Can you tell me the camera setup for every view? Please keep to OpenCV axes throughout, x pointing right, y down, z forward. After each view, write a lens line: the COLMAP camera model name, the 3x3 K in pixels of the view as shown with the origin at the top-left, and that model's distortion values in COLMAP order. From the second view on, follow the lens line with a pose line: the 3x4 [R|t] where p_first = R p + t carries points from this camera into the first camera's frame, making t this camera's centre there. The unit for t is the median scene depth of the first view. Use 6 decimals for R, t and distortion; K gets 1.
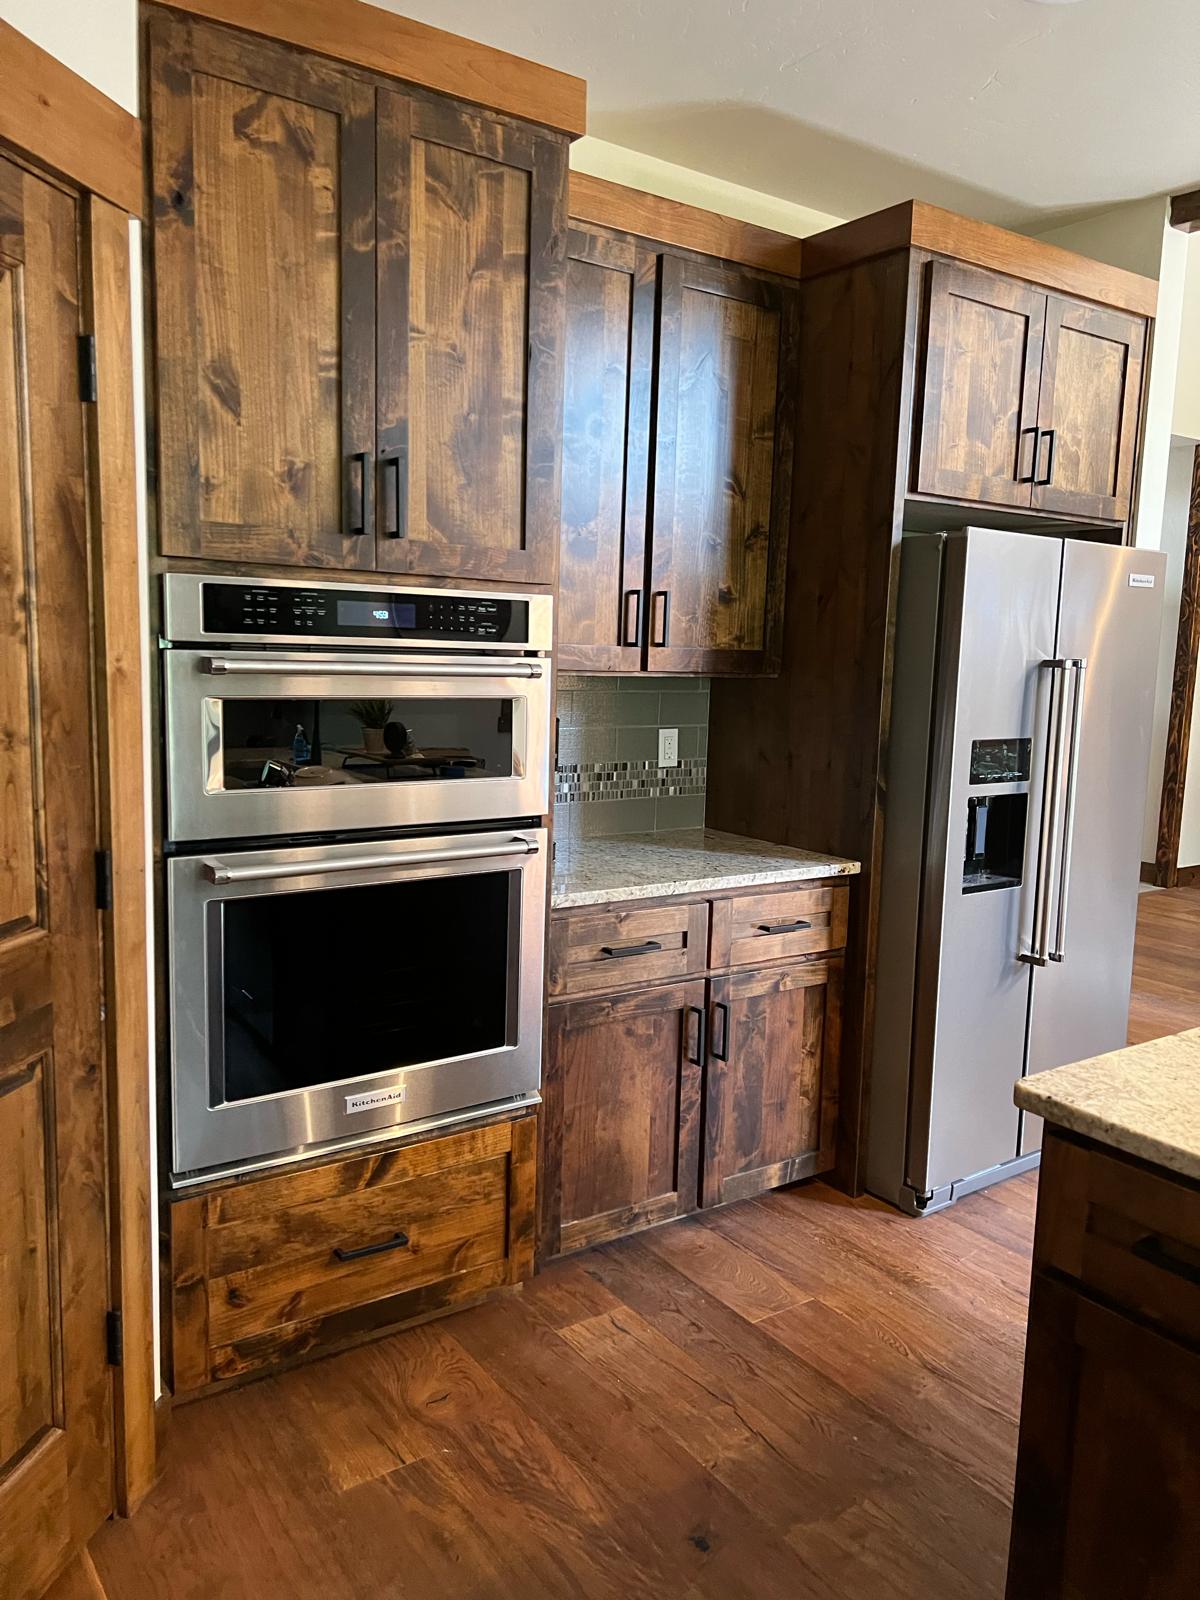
lens RADIAL K [[1191.8, 0, 599.6], [0, 1191.8, 797.6], [0, 0, 1]] dist [0.028935, -0.014524]
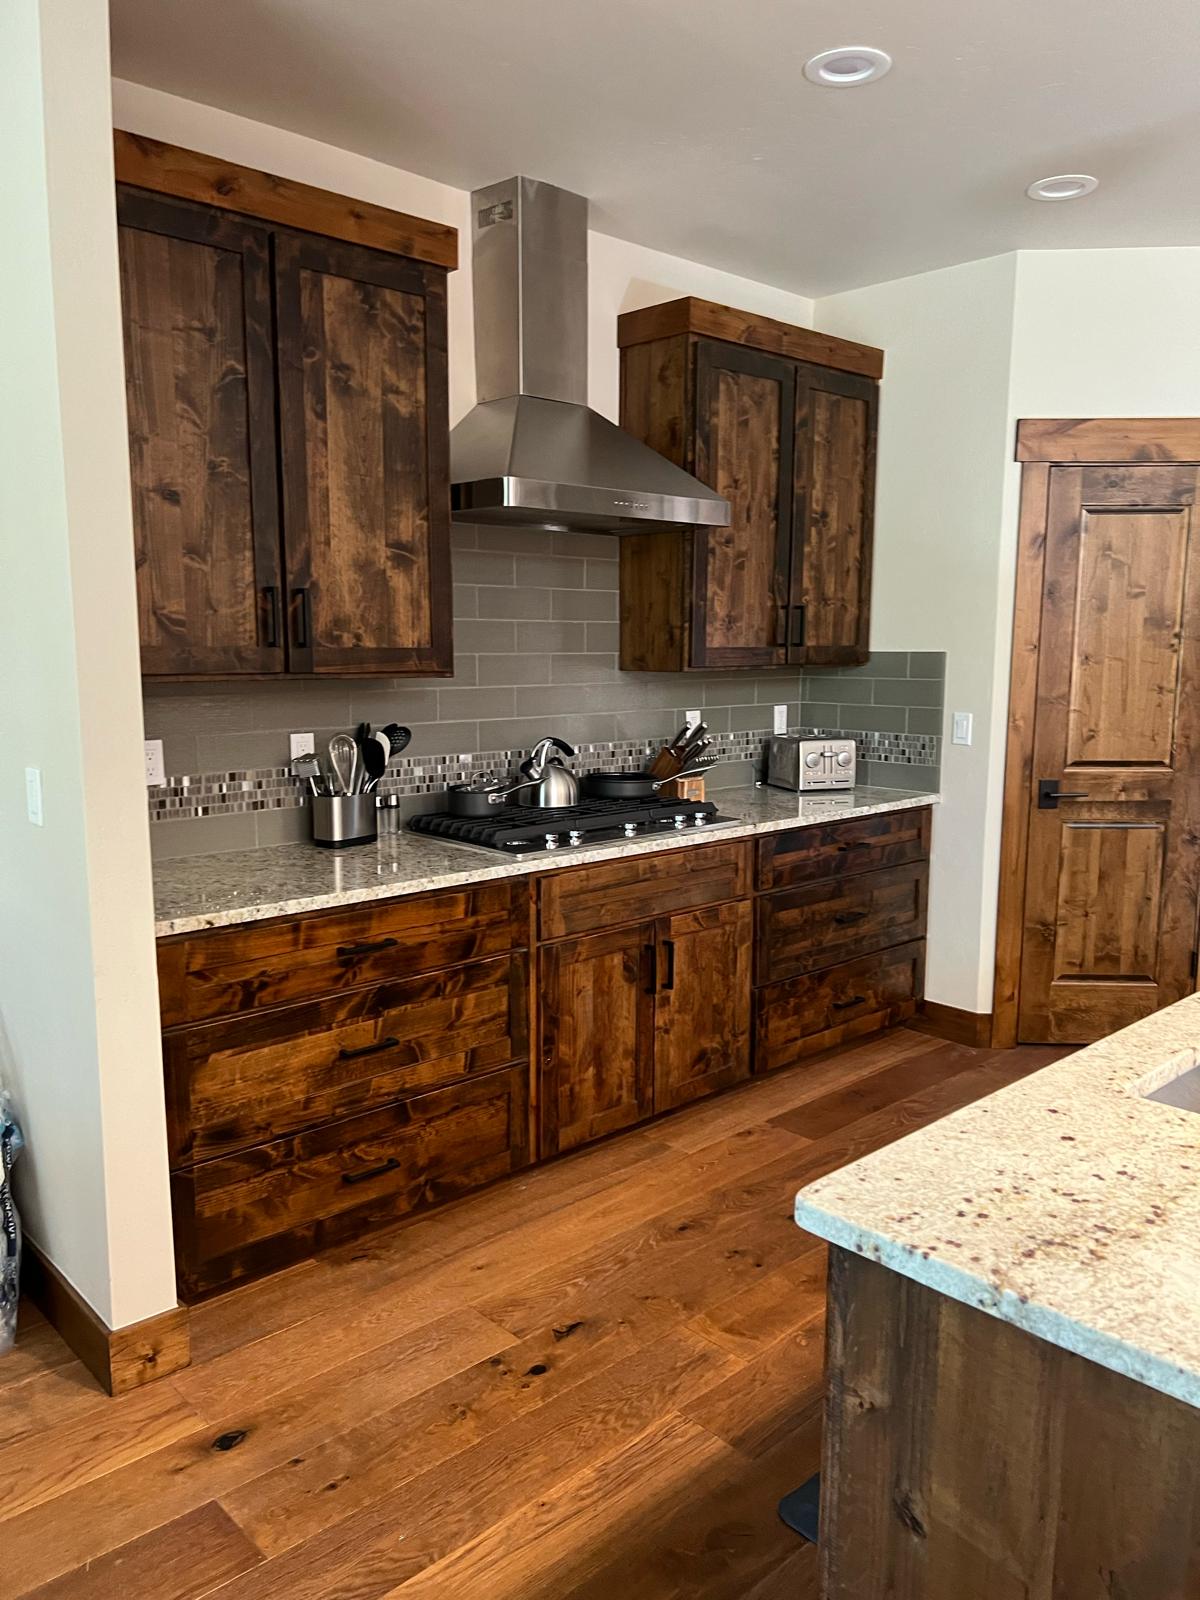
lens RADIAL K [[1191.8, 0, 600.5], [0, 1191.8, 801.8], [0, 0, 1]] dist [0.028935, -0.014524]
pose [[0.136571, 0.114119, -0.984035, 1.830007], [-0.131429, 0.986649, 0.096182, 0.096114], [0.981873, 0.116195, 0.149746, -0.512999]]
